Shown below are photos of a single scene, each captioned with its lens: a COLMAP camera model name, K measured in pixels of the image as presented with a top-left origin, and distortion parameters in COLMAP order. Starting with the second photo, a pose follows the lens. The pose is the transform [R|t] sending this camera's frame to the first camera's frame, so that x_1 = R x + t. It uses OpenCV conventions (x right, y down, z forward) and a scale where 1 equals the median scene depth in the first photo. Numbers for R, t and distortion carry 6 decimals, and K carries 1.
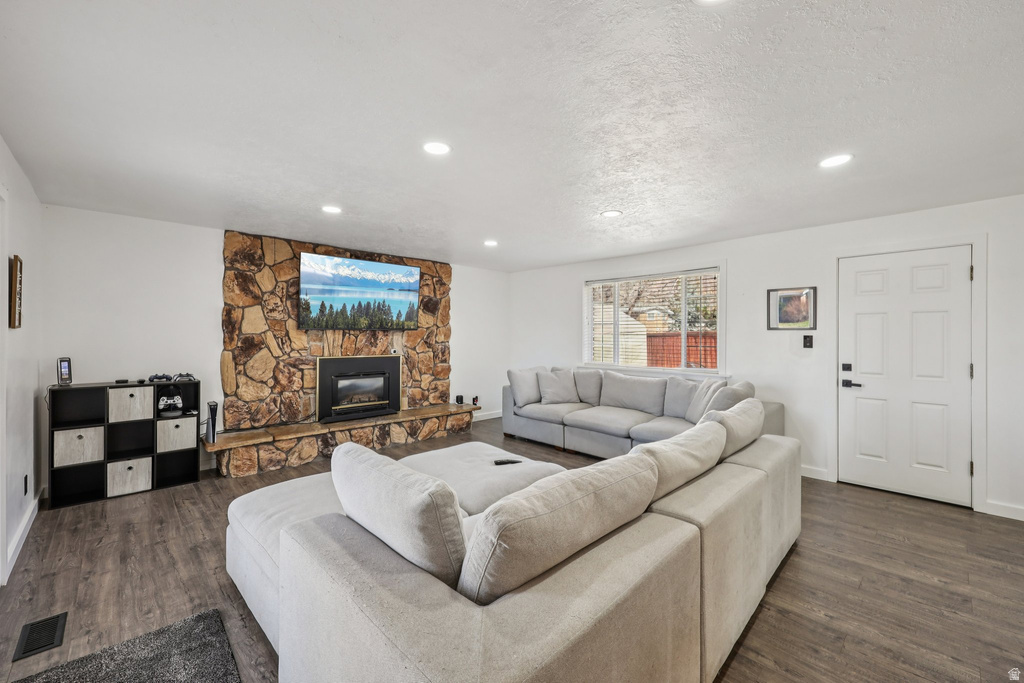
lens RADIAL K [[408.1, 0, 511.6], [0, 408.1, 338.1], [0, 0, 1]] dist [-0.002814, -0.000123]
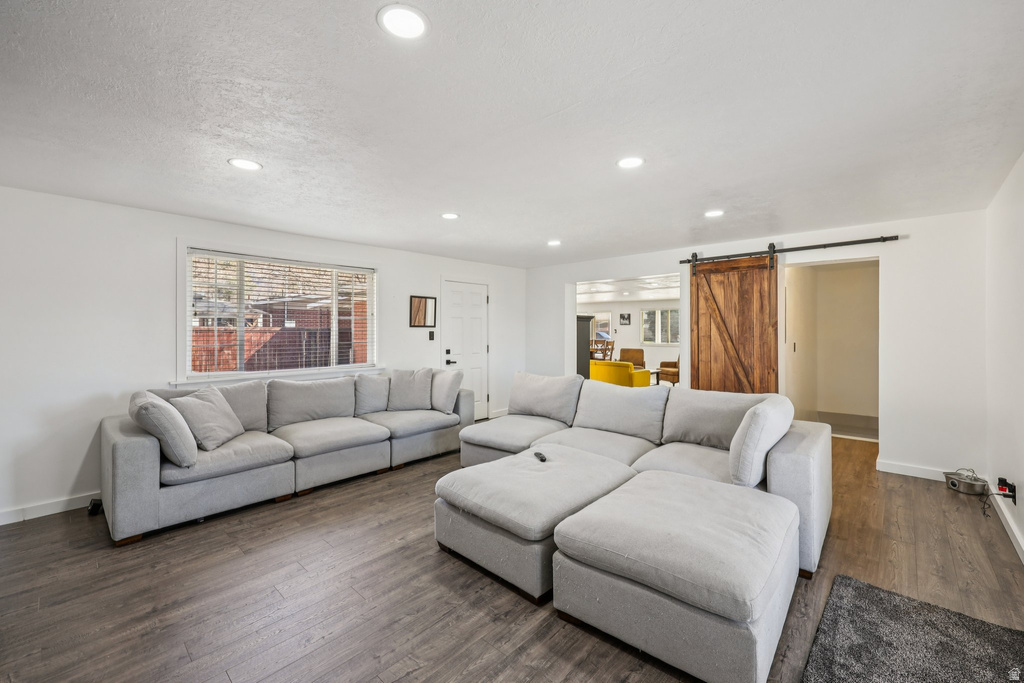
lens RADIAL K [[426.4, 0, 510.8], [0, 426.4, 332.0], [0, 0, 1]] dist [0.003127, 0.000079]
pose [[-0.058676, -0.003897, 0.998269, -0.620967], [0.011790, 0.999920, 0.004597, -0.006437], [-0.998207, 0.012040, -0.058625, 0.657534]]
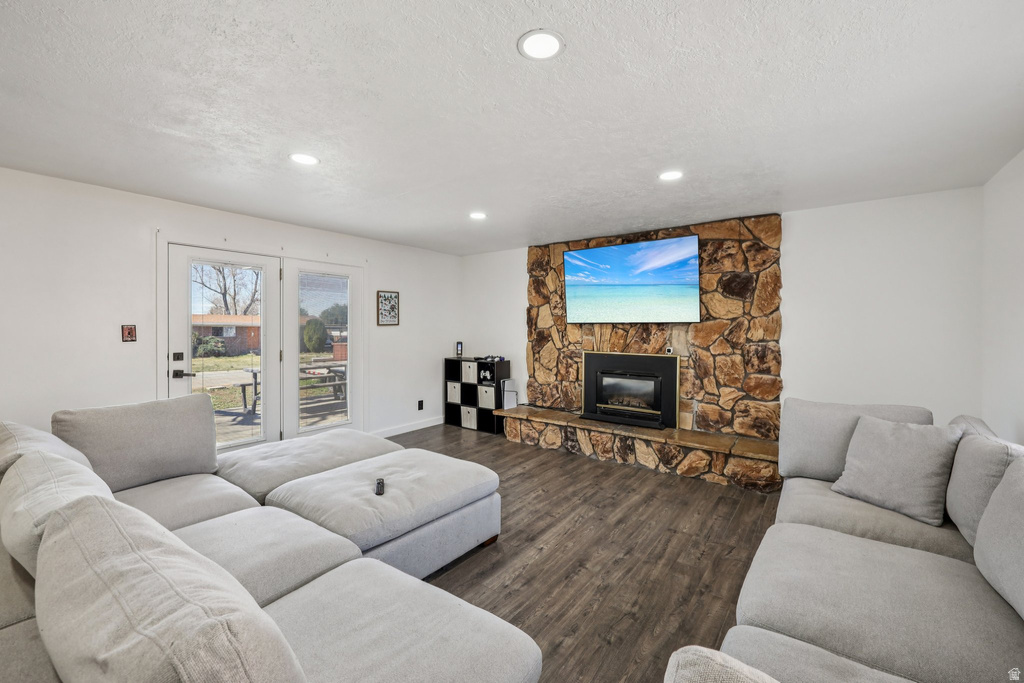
lens RADIAL K [[408.1, 0, 518.1], [0, 408.1, 330.7], [0, 0, 1]] dist [-0.002814, -0.000123]
pose [[0.176416, 0.000522, -0.984316, 0.482987], [-0.012204, 0.999924, -0.001657, -0.000232], [0.984240, 0.012305, 0.176409, 0.651229]]
